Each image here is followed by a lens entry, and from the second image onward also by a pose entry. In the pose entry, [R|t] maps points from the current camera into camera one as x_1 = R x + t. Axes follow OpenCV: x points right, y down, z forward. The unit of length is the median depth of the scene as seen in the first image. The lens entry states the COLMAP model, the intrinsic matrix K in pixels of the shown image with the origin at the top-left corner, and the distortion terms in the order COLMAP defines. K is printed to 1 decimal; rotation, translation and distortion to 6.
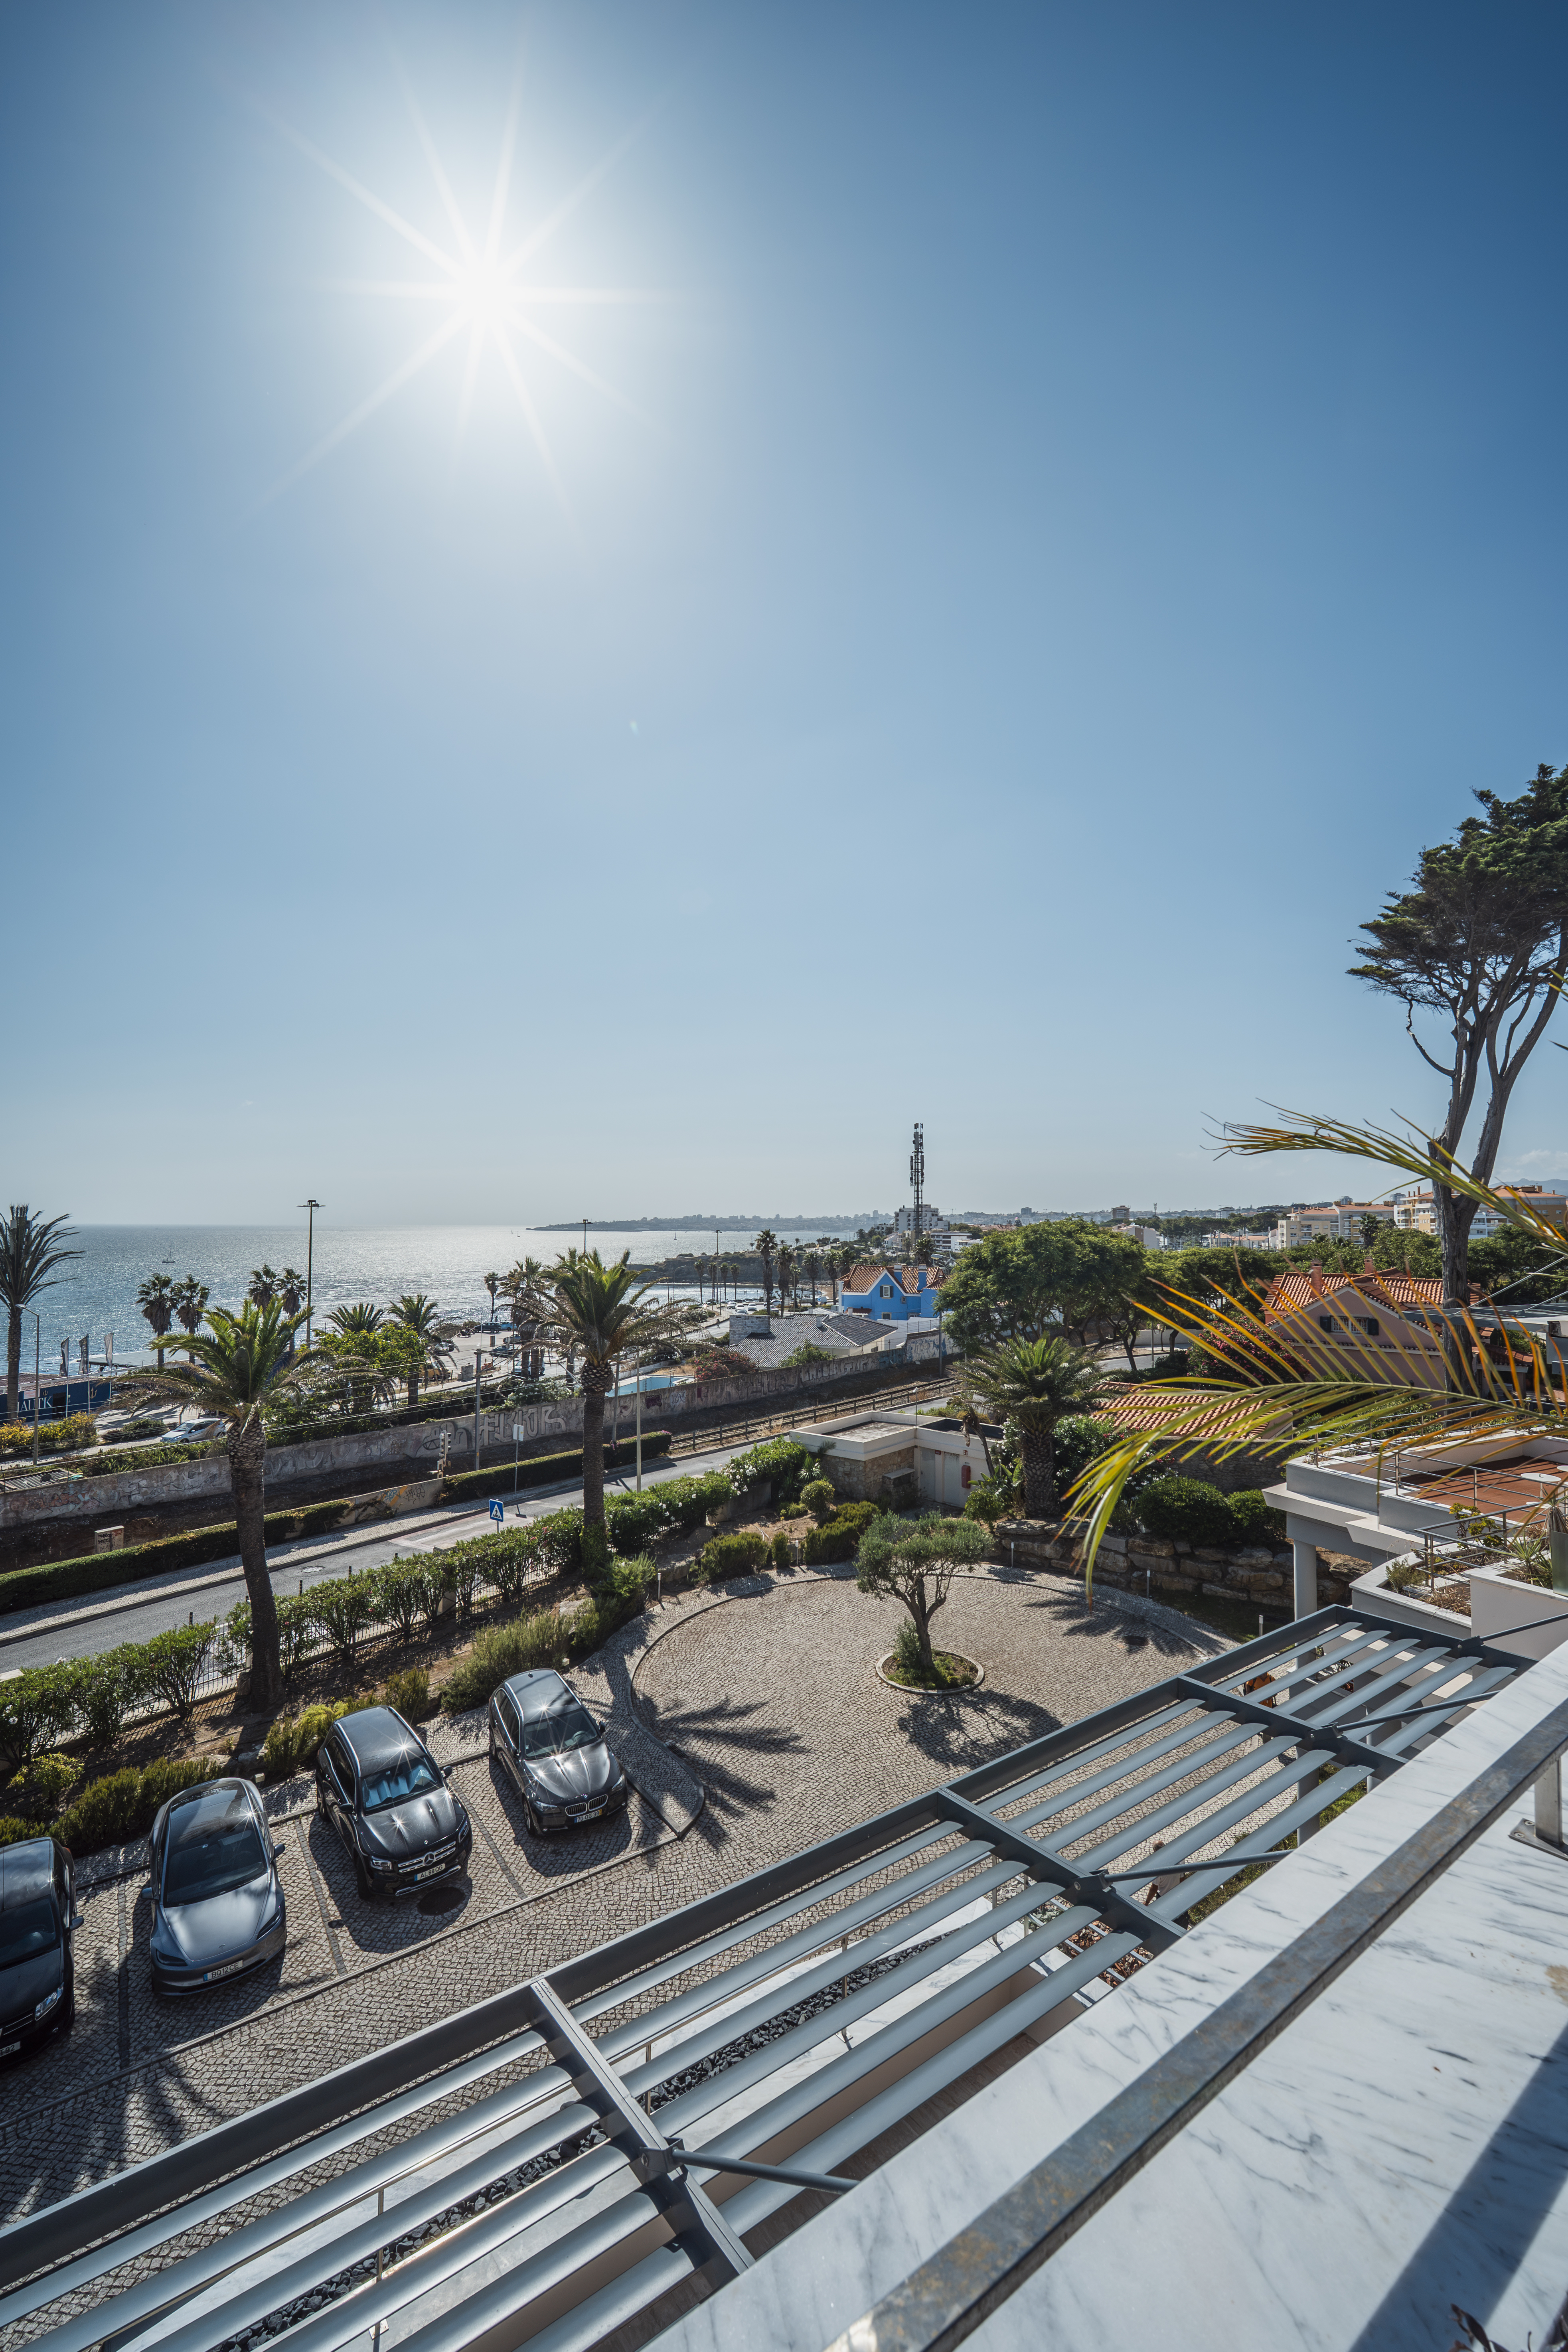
lens RADIAL K [[1041.0, 0, 787.2], [0, 1041.0, 1181.9], [0, 0, 1]] dist [-0.010469, 0.000327]
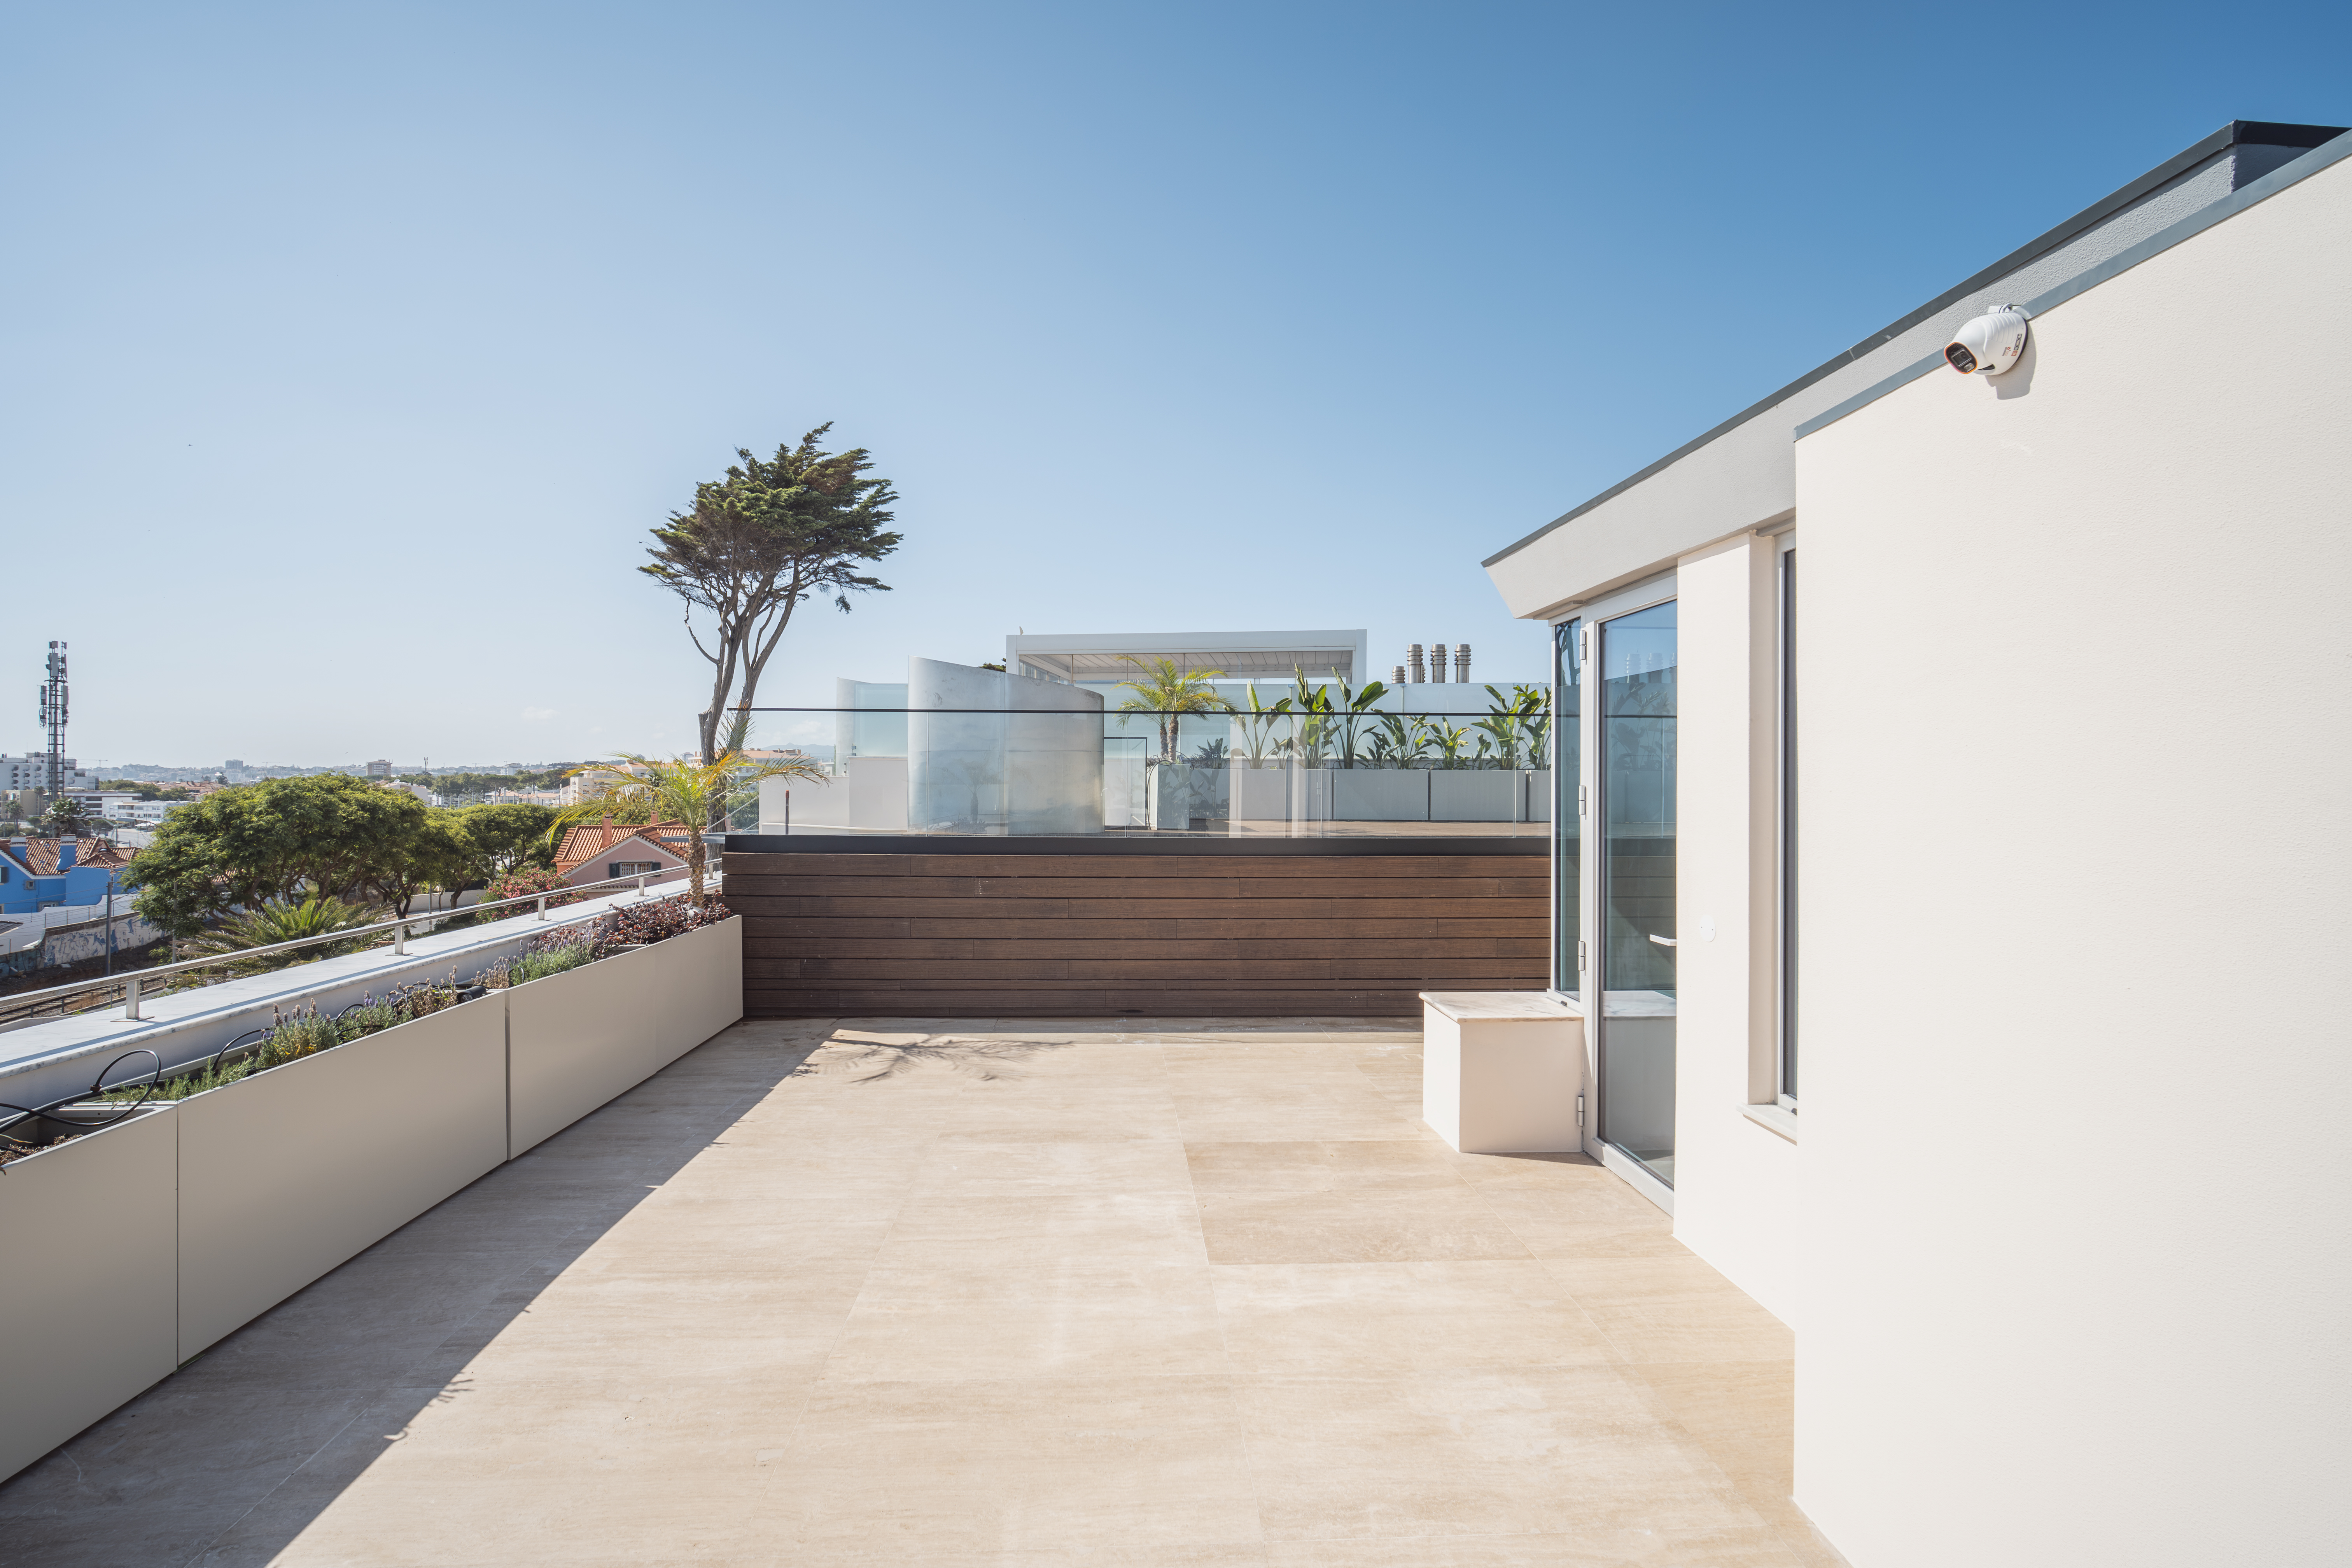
lens RADIAL K [[1026.1, 0, 1147.4], [0, 1026.1, 782.3], [0, 0, 1]] dist [-0.000871, -0.000002]
pose [[0.578495, -0.000413, 0.815686, -0.082950], [-0.033160, 0.999161, 0.024023, -0.003622], [-0.815011, -0.040945, 0.577996, -0.167848]]
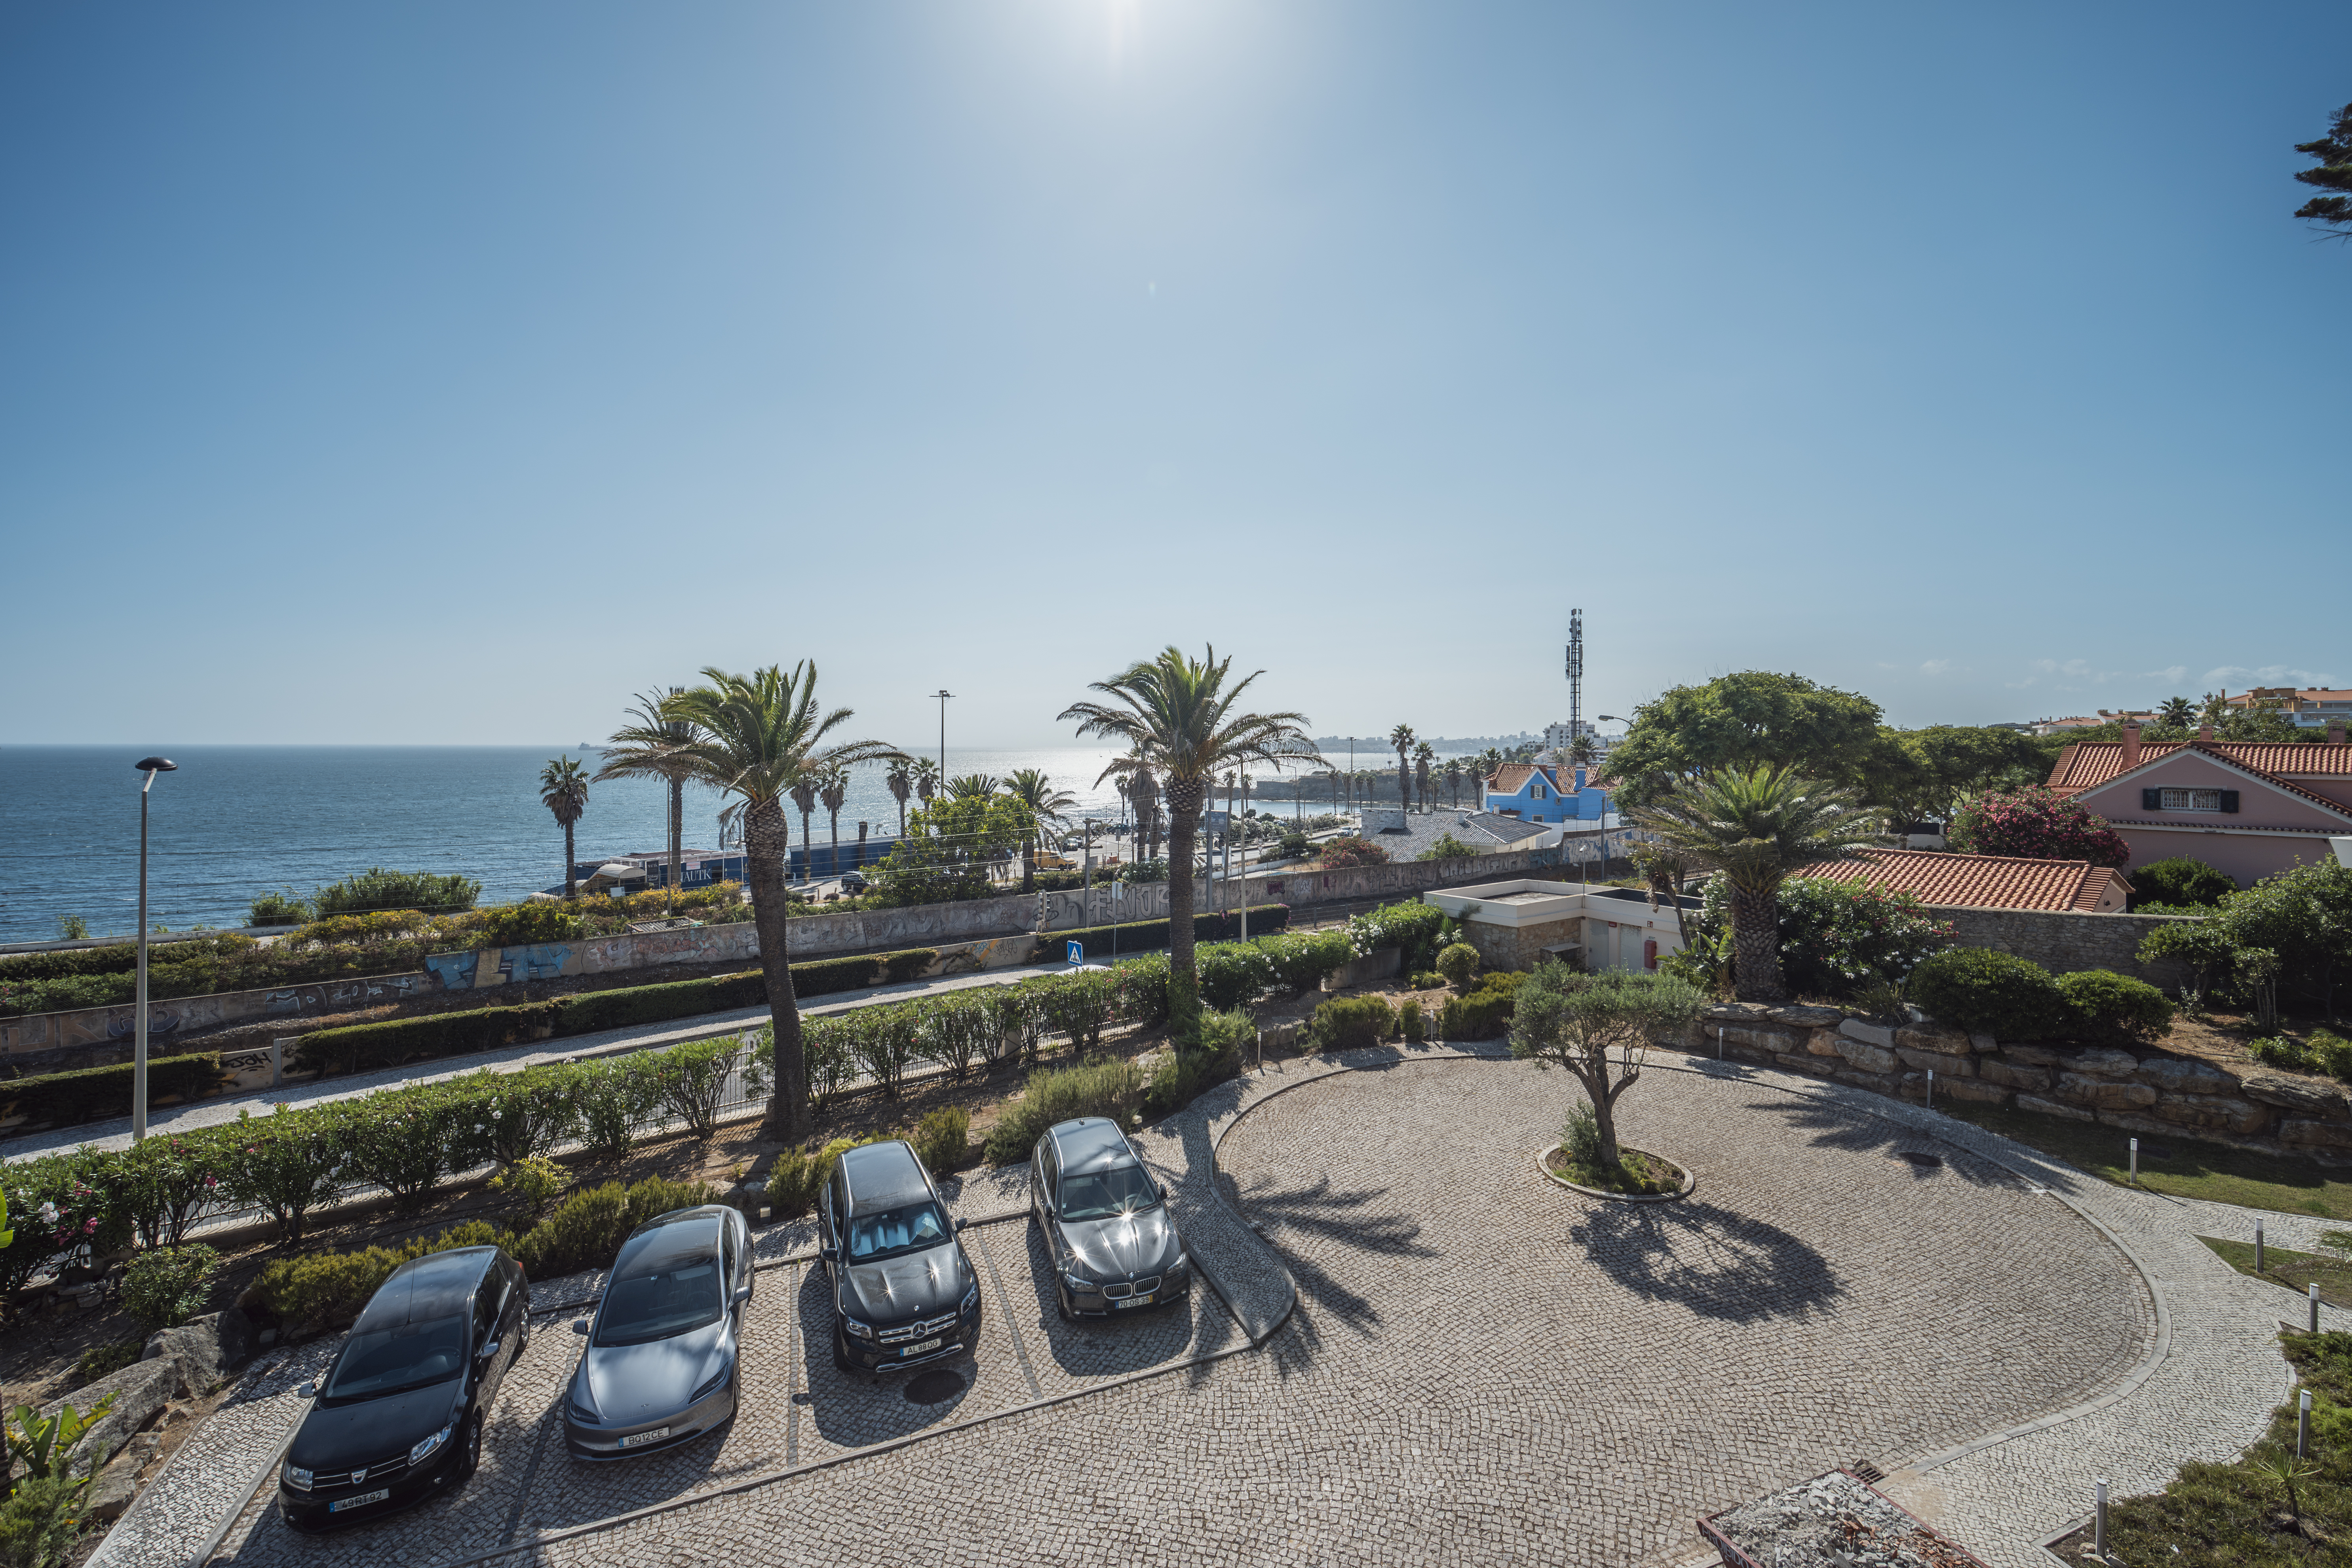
lens RADIAL K [[1053.8, 0, 1180.5], [0, 1053.8, 747.0], [0, 0, 1]] dist [-0.013738, 0.004531]
pose [[0.973636, 0.000958, -0.228103, 0.006291], [0.008449, 0.999153, 0.040261, 0.112430], [0.227949, -0.041127, 0.972804, 0.178082]]
